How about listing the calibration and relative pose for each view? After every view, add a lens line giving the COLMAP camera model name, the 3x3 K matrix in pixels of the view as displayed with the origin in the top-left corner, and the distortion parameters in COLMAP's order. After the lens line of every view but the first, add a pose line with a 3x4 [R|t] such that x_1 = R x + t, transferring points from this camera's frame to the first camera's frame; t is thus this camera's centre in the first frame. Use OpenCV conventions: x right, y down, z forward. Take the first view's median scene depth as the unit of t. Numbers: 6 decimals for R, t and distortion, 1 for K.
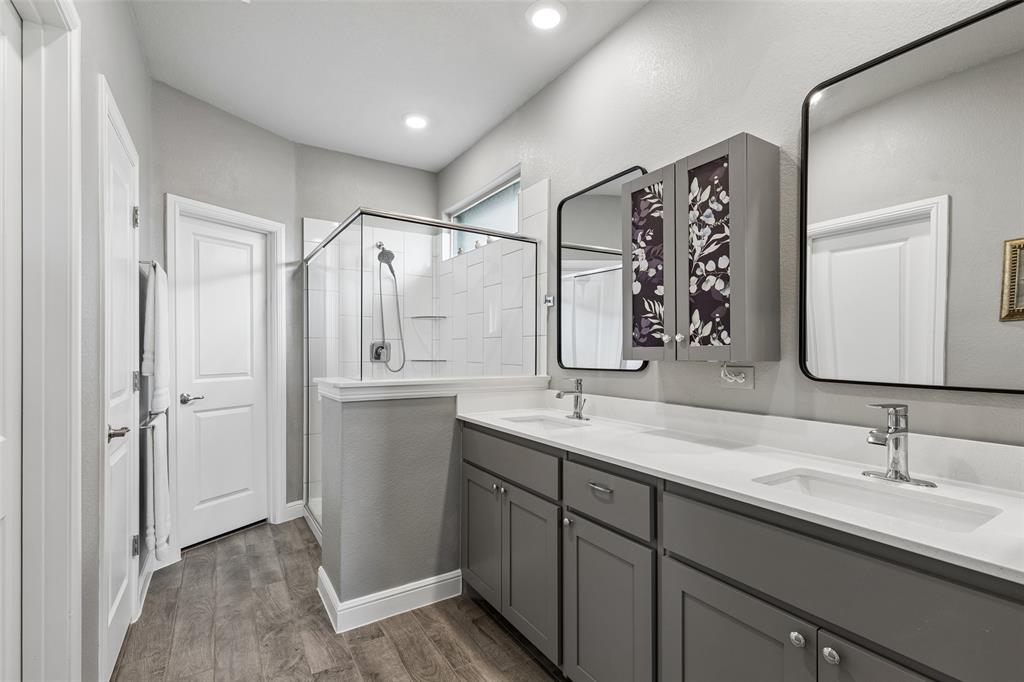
lens RADIAL K [[465.3, 0, 516.9], [0, 465.3, 353.9], [0, 0, 1]] dist [-0.001322, 0.000530]
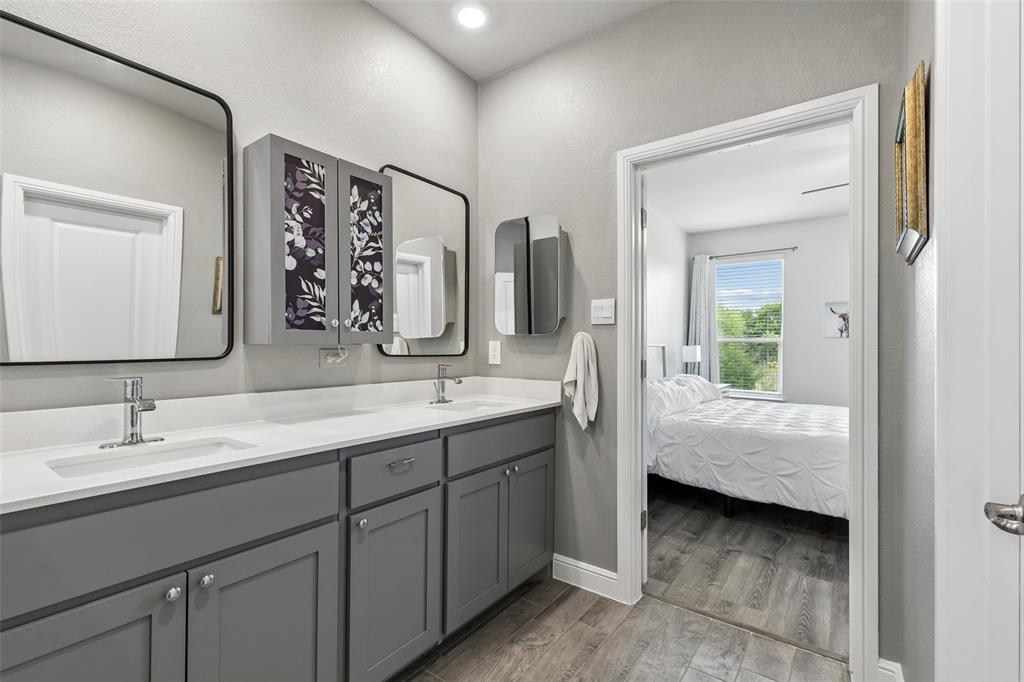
lens RADIAL K [[465.3, 0, 510.6], [0, 465.3, 343.3], [0, 0, 1]] dist [-0.001322, 0.000530]
pose [[-0.367083, 0.001762, 0.930186, -0.824986], [-0.001669, 0.999995, -0.002553, 0.015586], [-0.930187, -0.002490, -0.367078, 1.055406]]
